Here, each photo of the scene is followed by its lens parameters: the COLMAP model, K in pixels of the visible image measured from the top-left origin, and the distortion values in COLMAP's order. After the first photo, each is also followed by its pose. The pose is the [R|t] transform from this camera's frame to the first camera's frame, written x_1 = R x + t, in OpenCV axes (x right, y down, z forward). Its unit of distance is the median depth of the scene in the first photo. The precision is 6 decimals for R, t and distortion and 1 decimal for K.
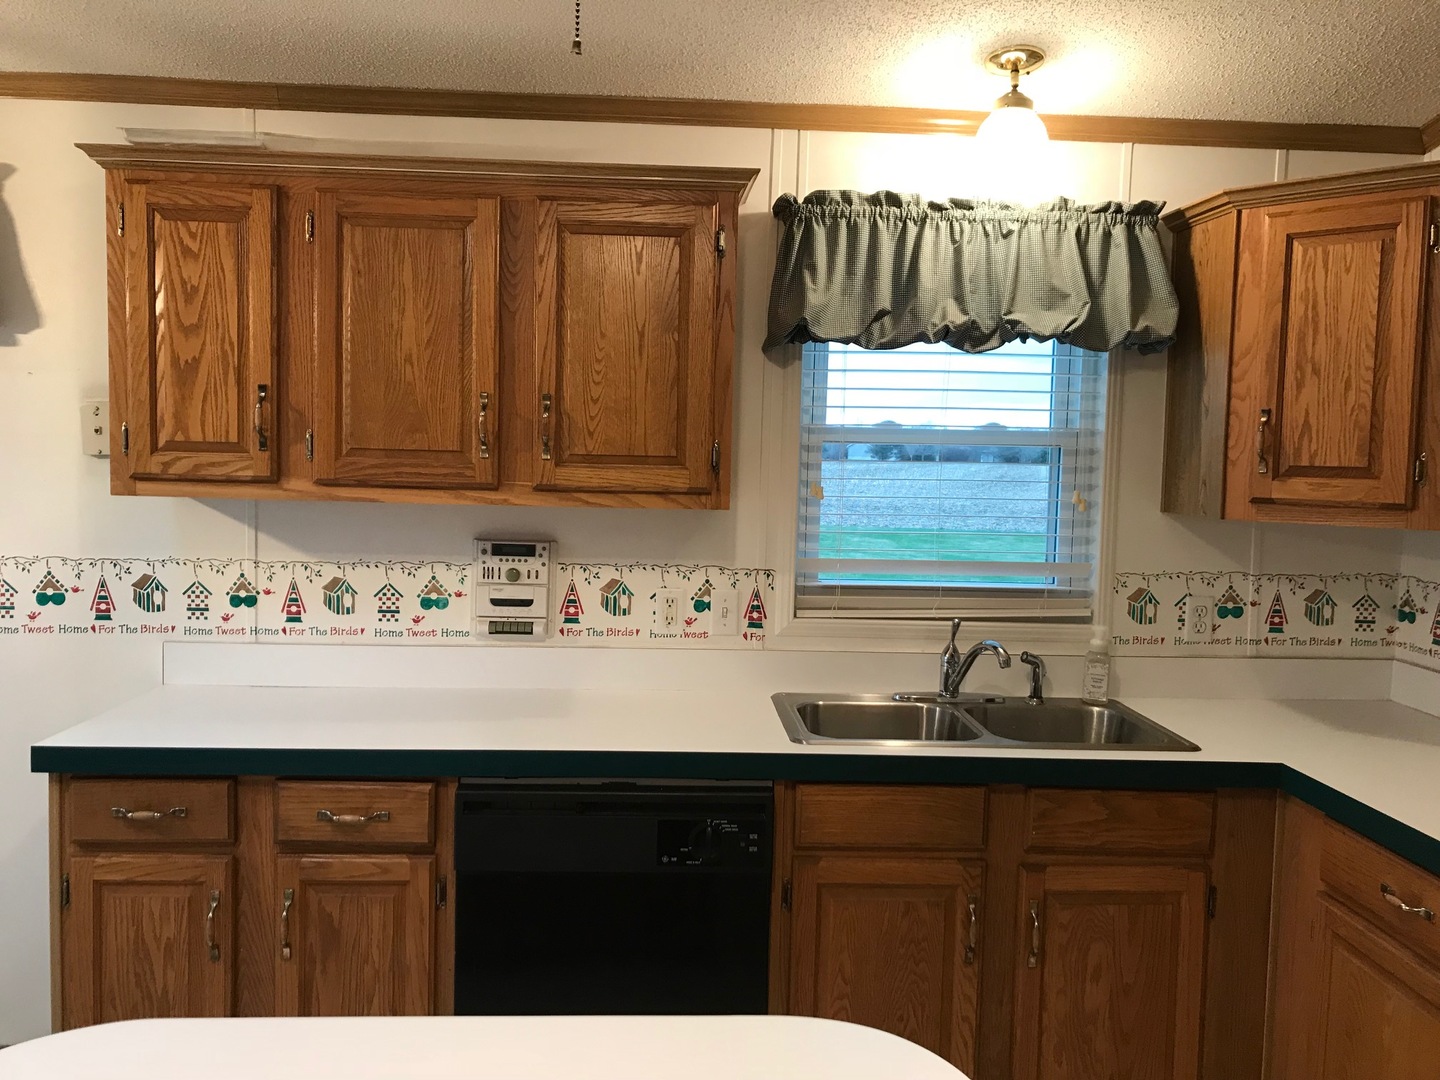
lens RADIAL K [[1195.8, 0, 715.9], [0, 1195.8, 514.4], [0, 0, 1]] dist [0.078808, -0.159145]
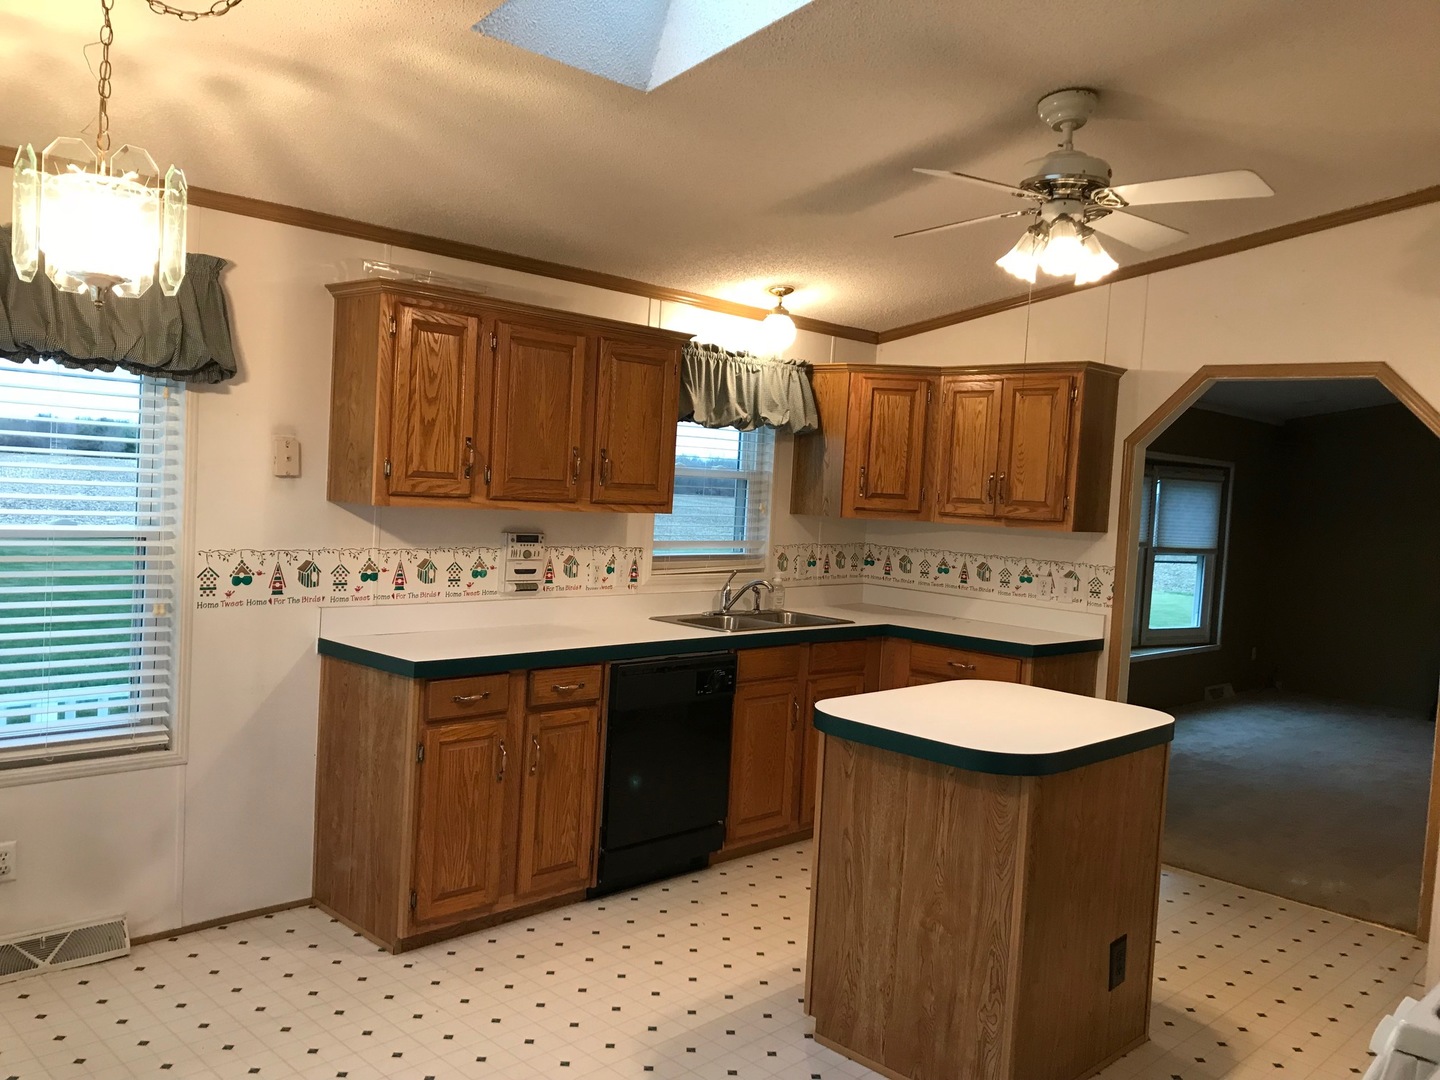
lens RADIAL K [[1164.6, 0, 709.6], [0, 1164.6, 537.1], [0, 0, 1]] dist [0.044878, -0.010405]
pose [[0.734169, -0.016840, 0.678758, -1.056932], [0.003958, 0.999782, 0.020524, -0.004074], [-0.678956, -0.012381, 0.734075, -0.323954]]
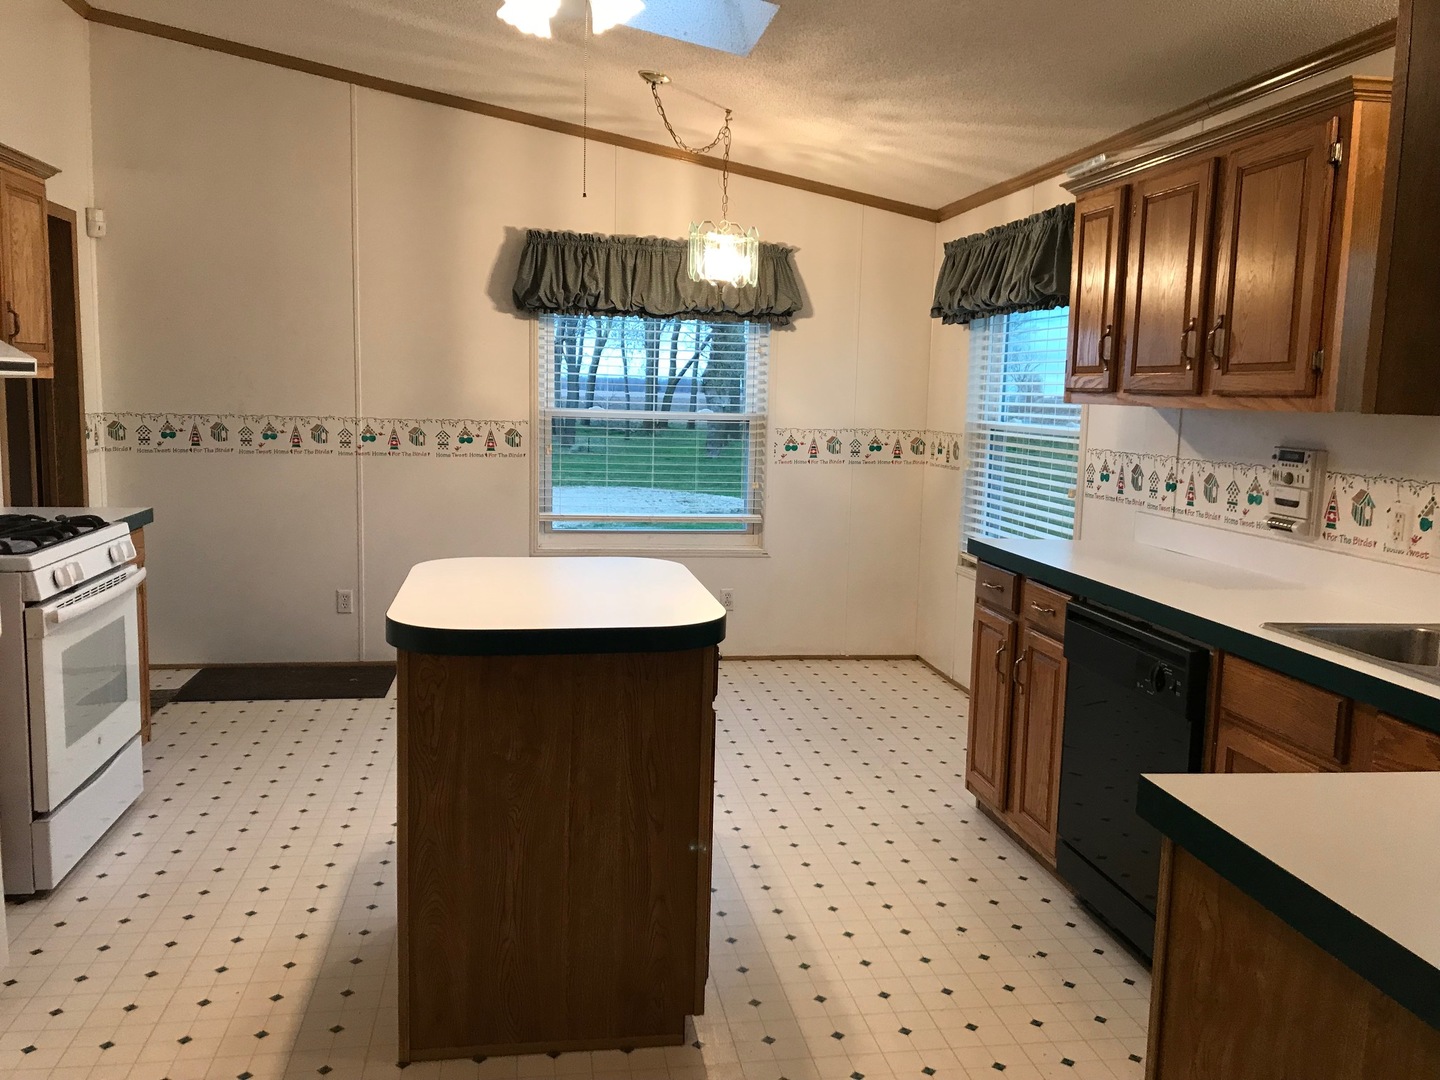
lens RADIAL K [[1164.6, 0, 709.6], [0, 1164.6, 537.1], [0, 0, 1]] dist [0.044878, -0.010405]
pose [[0.114506, 0.104608, -0.987900, 0.875955], [-0.087628, 0.991628, 0.094846, 0.048050], [0.989550, 0.075707, 0.122714, 0.322993]]
